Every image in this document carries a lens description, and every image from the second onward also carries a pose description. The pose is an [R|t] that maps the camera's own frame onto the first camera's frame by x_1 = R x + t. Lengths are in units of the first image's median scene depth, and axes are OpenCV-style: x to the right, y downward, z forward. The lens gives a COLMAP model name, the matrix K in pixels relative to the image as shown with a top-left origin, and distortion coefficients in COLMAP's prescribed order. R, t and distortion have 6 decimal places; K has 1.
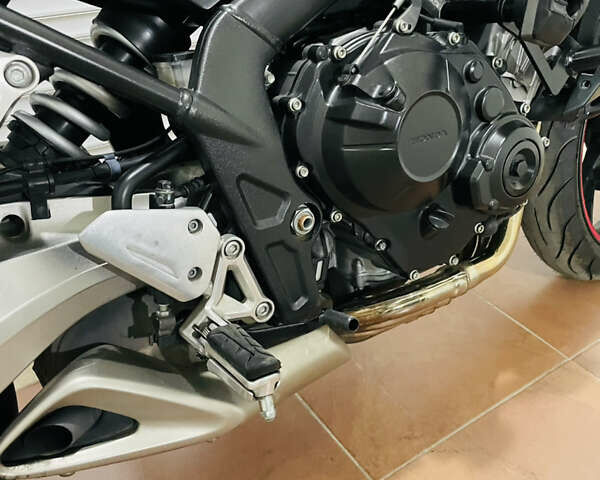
lens RADIAL K [[603.6, 0, 296.5], [0, 603.6, 238.4], [0, 0, 1]] dist [0.038129, 0.000000]
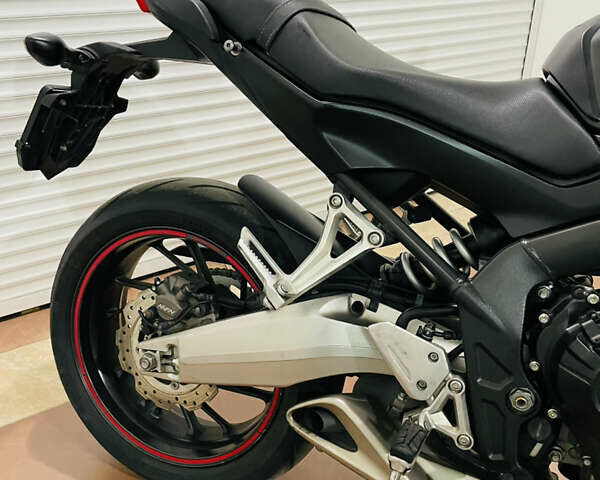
lens RADIAL K [[603.6, 0, 297.3], [0, 603.6, 245.9], [0, 0, 1]] dist [0.038129, 0.000000]
pose [[0.557245, 0.347874, -0.753964, 0.658001], [-0.472018, 0.879741, 0.057044, -0.180230], [0.683138, 0.324097, 0.654434, -0.324754]]
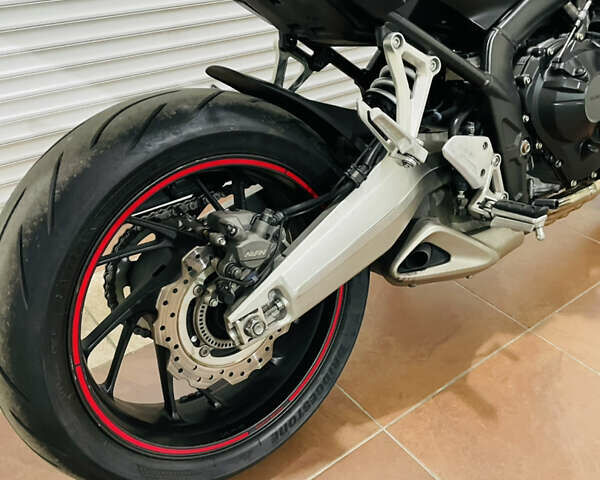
lens RADIAL K [[603.6, 0, 303.1], [0, 603.6, 236.3], [0, 0, 1]] dist [0.038129, 0.000000]
pose [[0.997265, -0.030798, 0.067189, -0.804969], [0.032150, 0.999300, -0.019142, 0.259149], [-0.066552, 0.021250, 0.997557, -0.763915]]
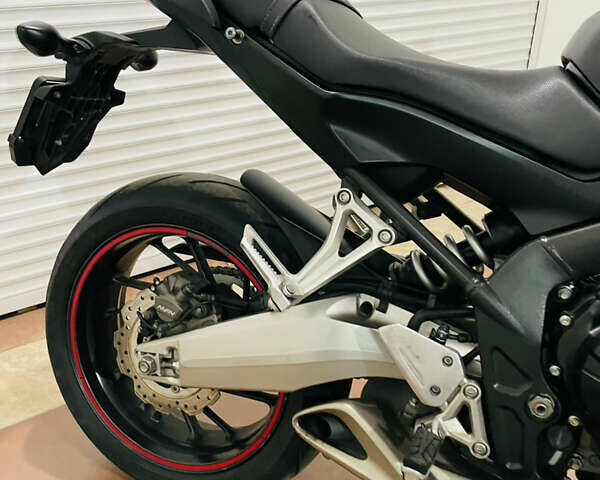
lens RADIAL K [[603.6, 0, 298.4], [0, 603.6, 243.8], [0, 0, 1]] dist [0.038129, 0.000000]
pose [[0.559580, 0.350297, -0.751107, 0.590634], [-0.469076, 0.881019, 0.061420, -0.177841], [0.683255, 0.317957, 0.657317, -0.288583]]
